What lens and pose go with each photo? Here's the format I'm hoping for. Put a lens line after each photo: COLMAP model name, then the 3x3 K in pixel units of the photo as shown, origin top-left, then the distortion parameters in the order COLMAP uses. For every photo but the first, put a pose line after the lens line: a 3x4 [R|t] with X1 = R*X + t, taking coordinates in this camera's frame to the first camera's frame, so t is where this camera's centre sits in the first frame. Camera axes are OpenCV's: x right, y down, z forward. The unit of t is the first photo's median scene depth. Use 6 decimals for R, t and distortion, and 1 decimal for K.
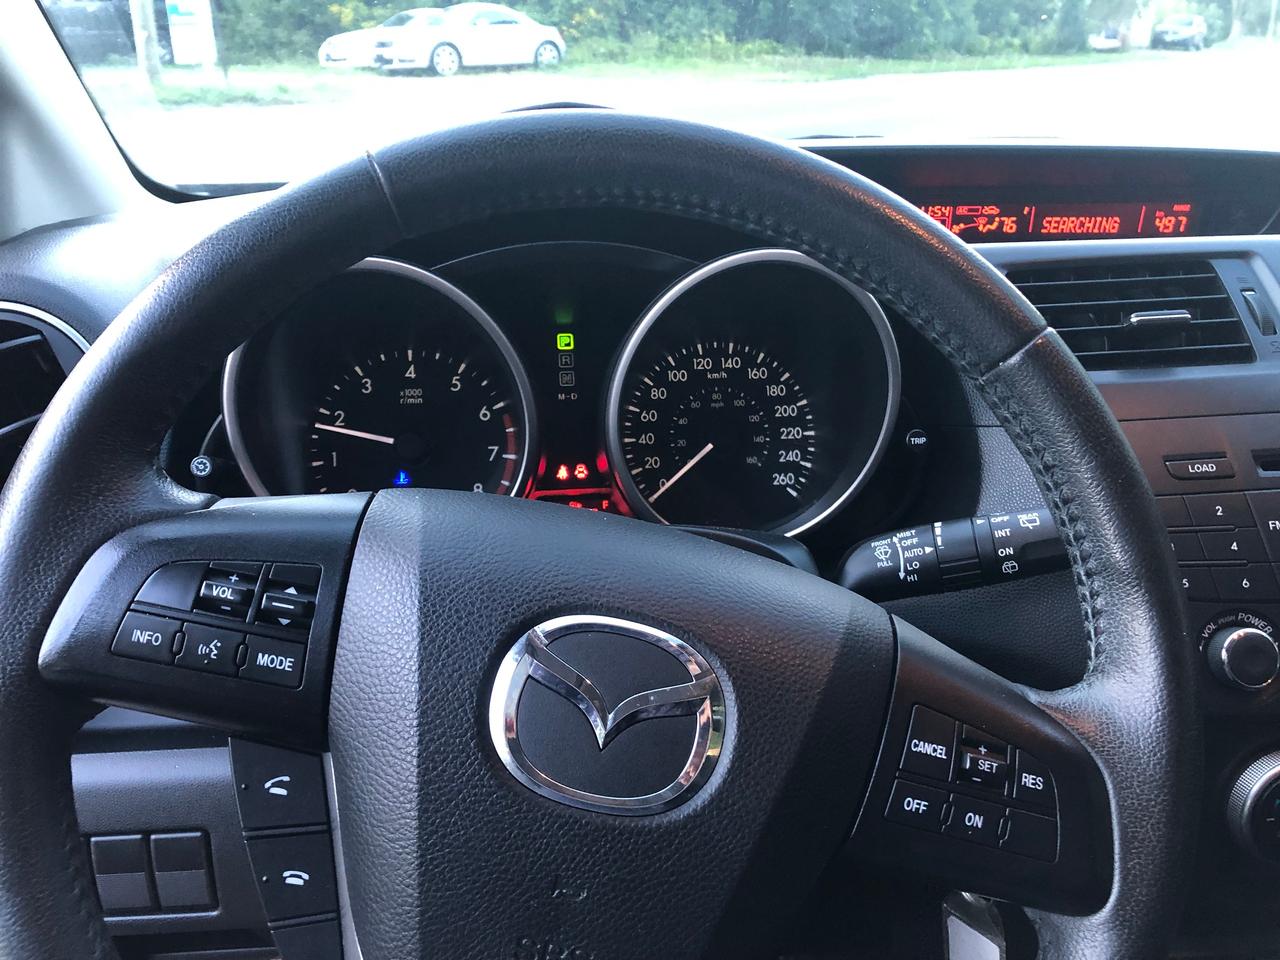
lens RADIAL K [[1038.3, 0, 685.3], [0, 1038.3, 476.4], [0, 0, 1]] dist [0.032455, -0.015849]
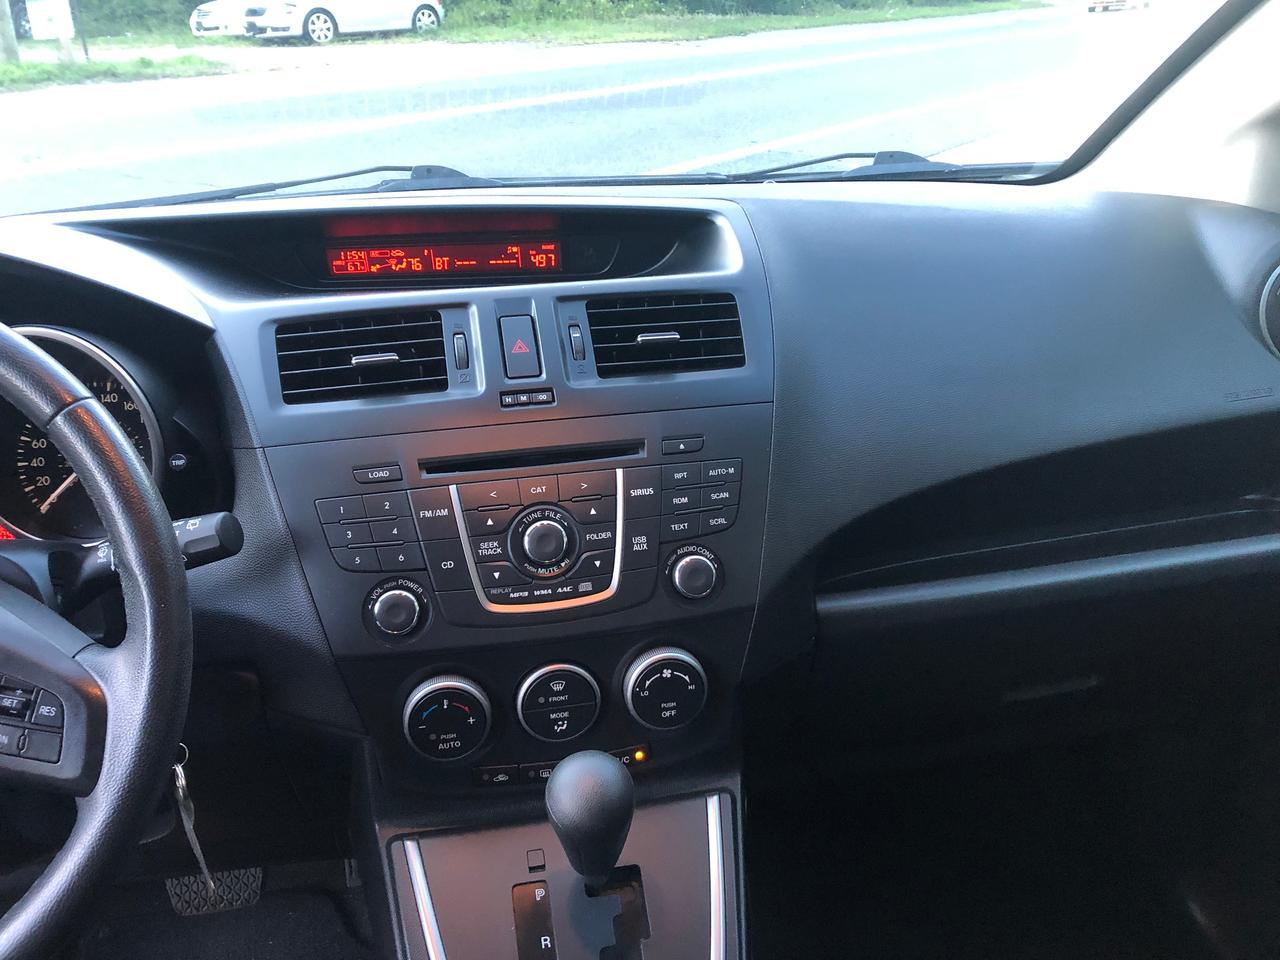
lens RADIAL K [[1023.1, 0, 640.0], [0, 1023.1, 480.0], [0, 0, 1]] dist [0.032313, -0.013190]
pose [[0.997611, -0.048872, 0.048815, 0.617829], [0.046787, 0.997980, 0.042971, -0.033861], [-0.050817, -0.040585, 0.997883, -0.279381]]
